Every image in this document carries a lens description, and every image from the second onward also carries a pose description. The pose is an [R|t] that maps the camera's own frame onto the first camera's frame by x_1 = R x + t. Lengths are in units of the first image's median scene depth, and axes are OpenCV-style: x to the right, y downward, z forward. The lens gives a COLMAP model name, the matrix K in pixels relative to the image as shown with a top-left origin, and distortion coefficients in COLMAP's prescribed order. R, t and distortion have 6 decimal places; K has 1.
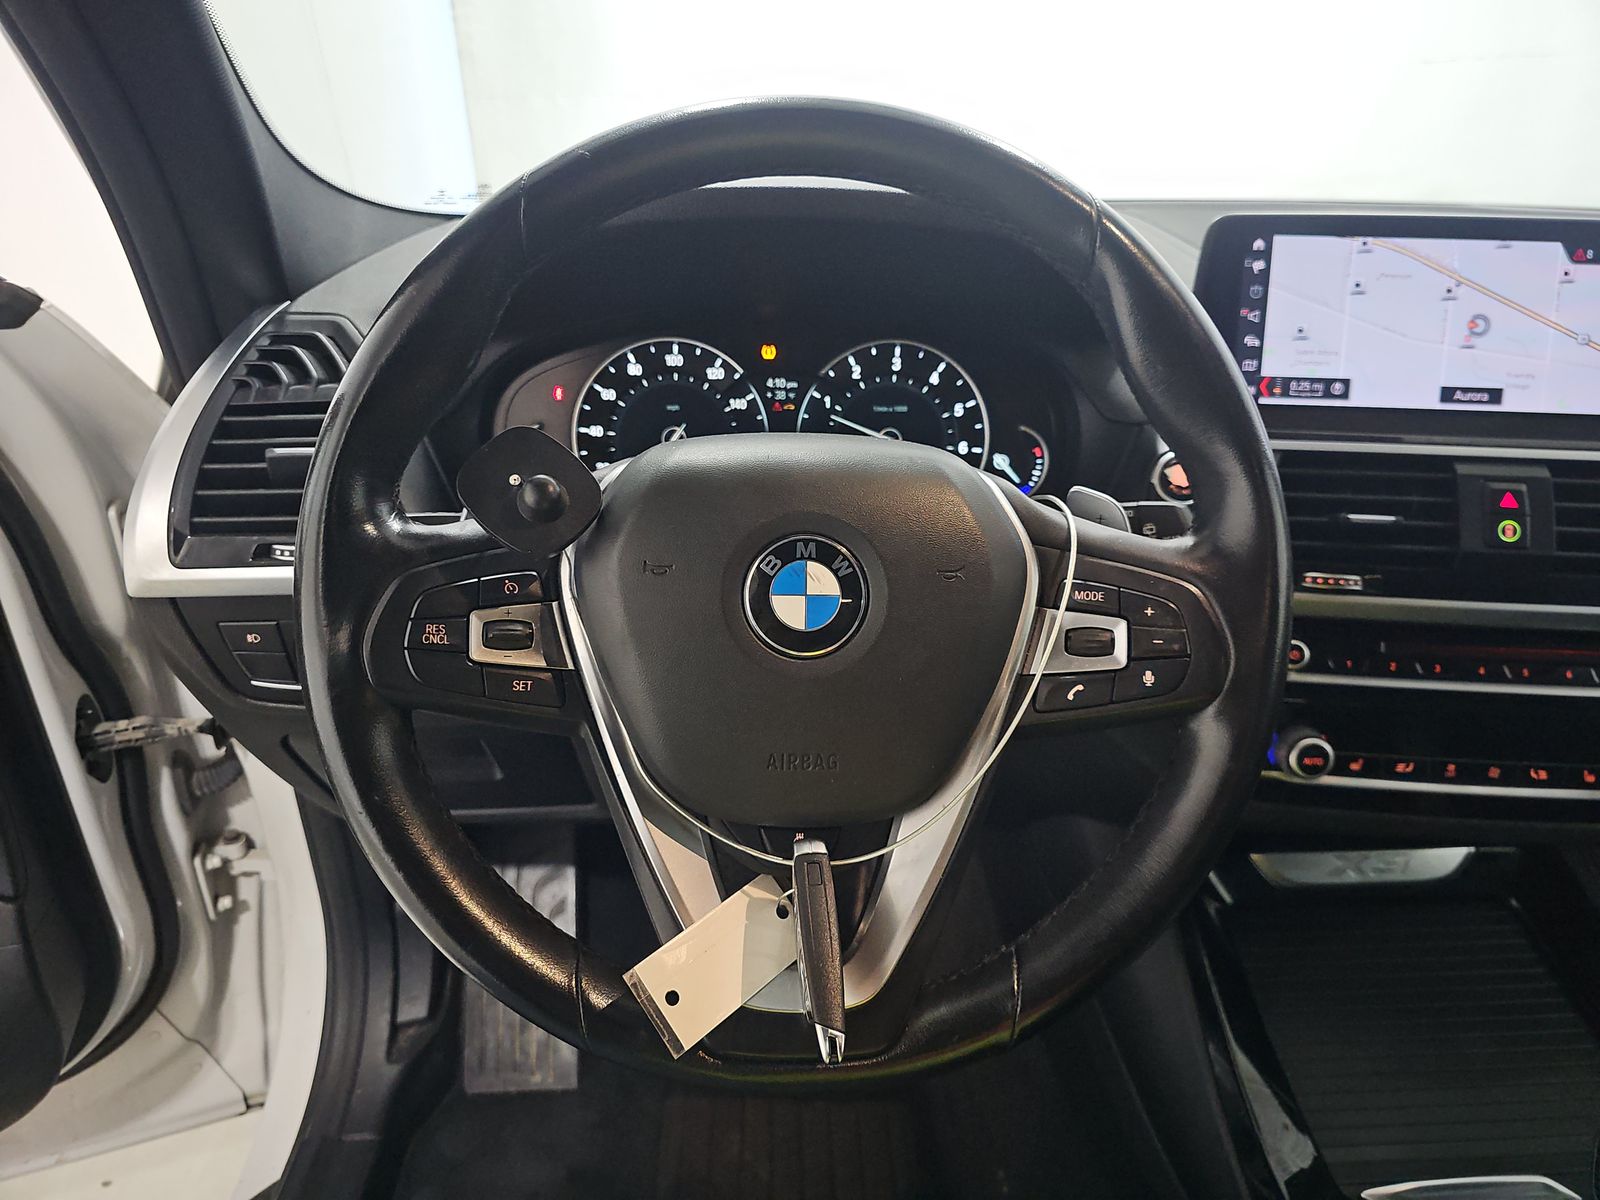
lens RADIAL K [[1060.9, 0, 784.2], [0, 1060.9, 601.9], [0, 0, 1]] dist [0.048988, -0.039951]
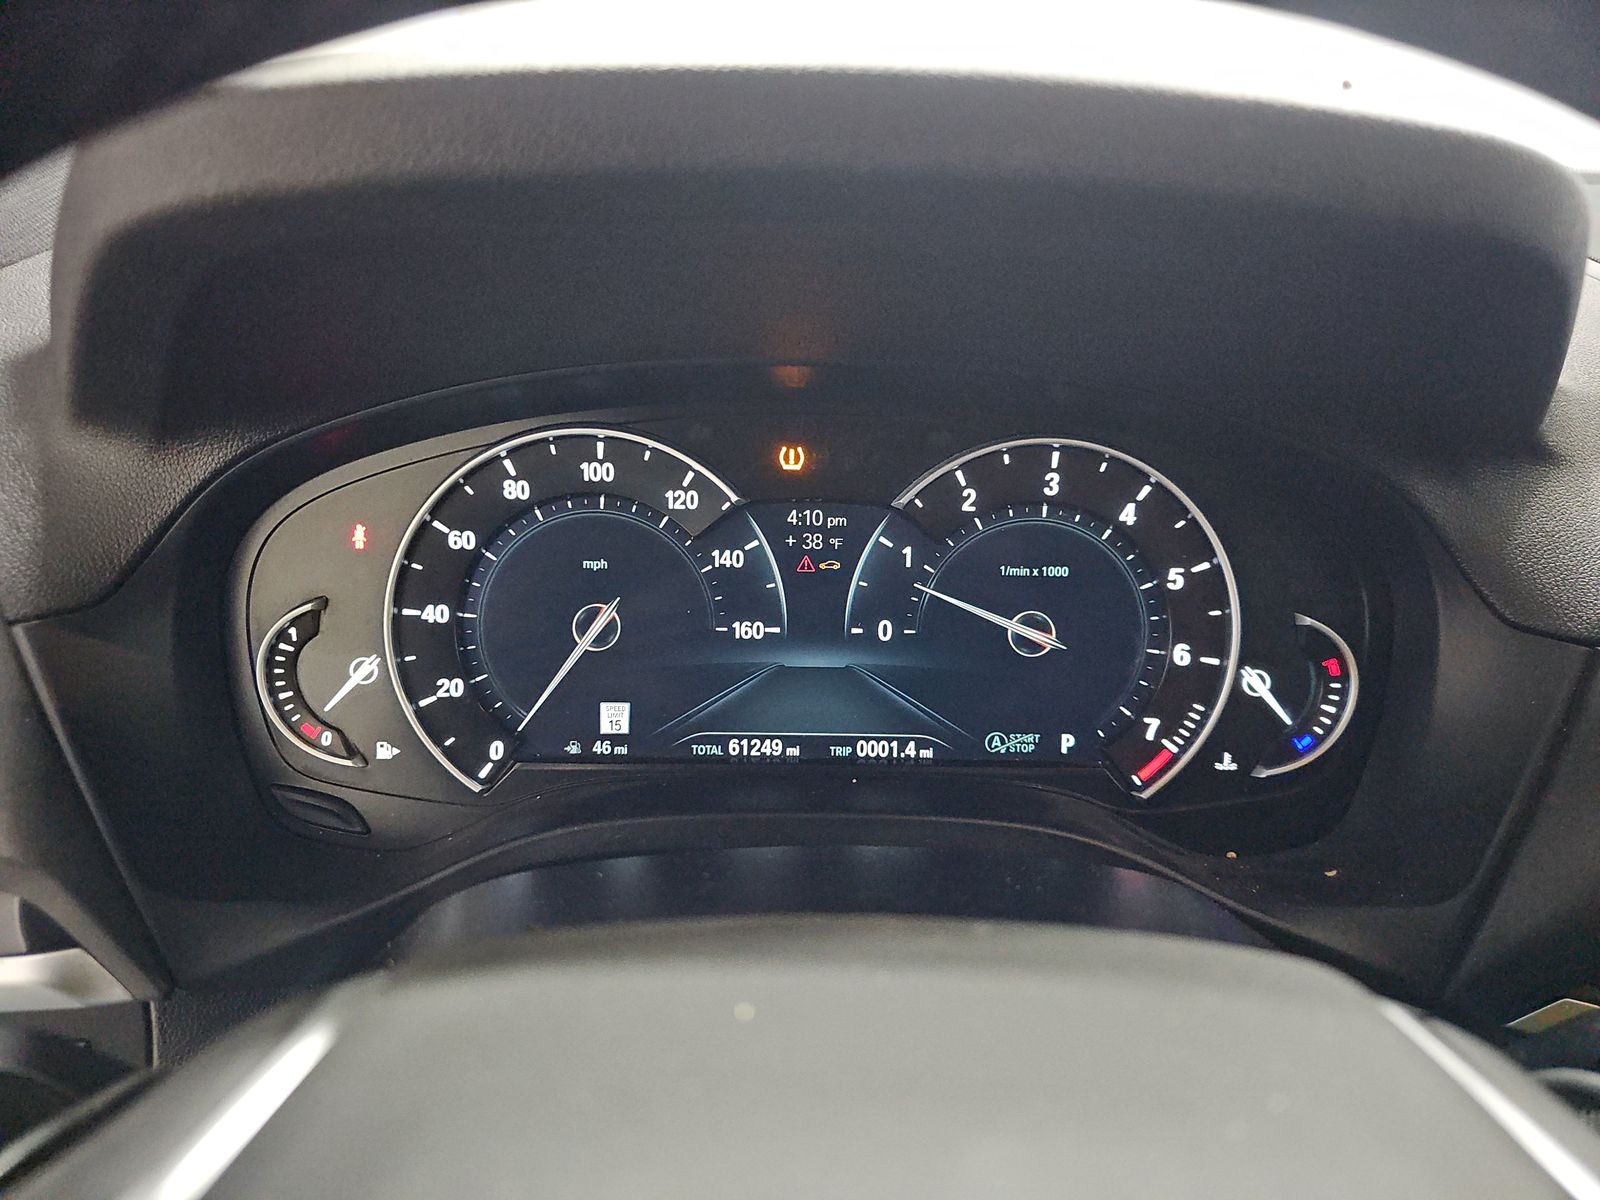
lens RADIAL K [[1060.9, 0, 783.2], [0, 1060.9, 589.3], [0, 0, 1]] dist [0.048988, -0.039951]
pose [[0.999727, 0.020823, -0.010607, -0.012129], [-0.020344, 0.998849, 0.043429, -0.196940], [0.011499, -0.043202, 0.999000, 0.513920]]
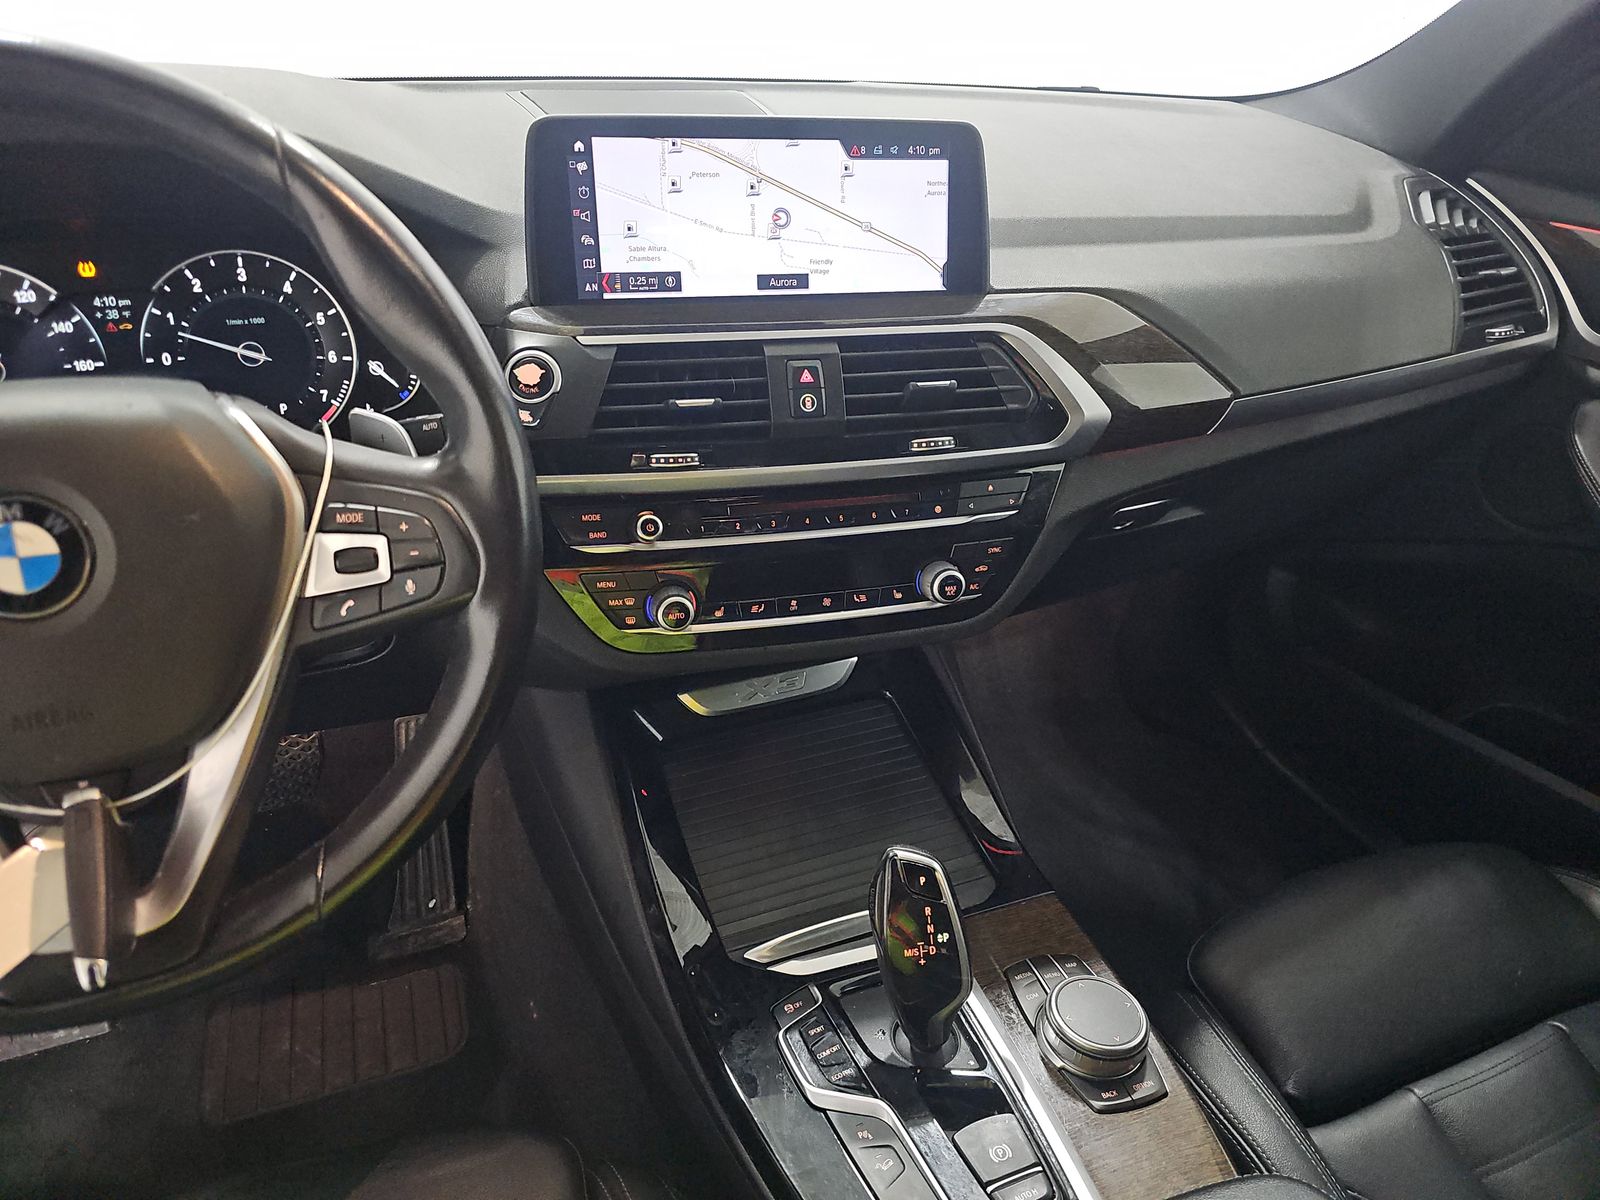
lens RADIAL K [[1060.9, 0, 791.3], [0, 1060.9, 602.8], [0, 0, 1]] dist [0.048988, -0.039951]
pose [[0.947084, -0.145652, 0.286037, 0.260747], [0.104850, 0.982618, 0.153193, -0.026989], [-0.303378, -0.115096, 0.945894, -0.116254]]
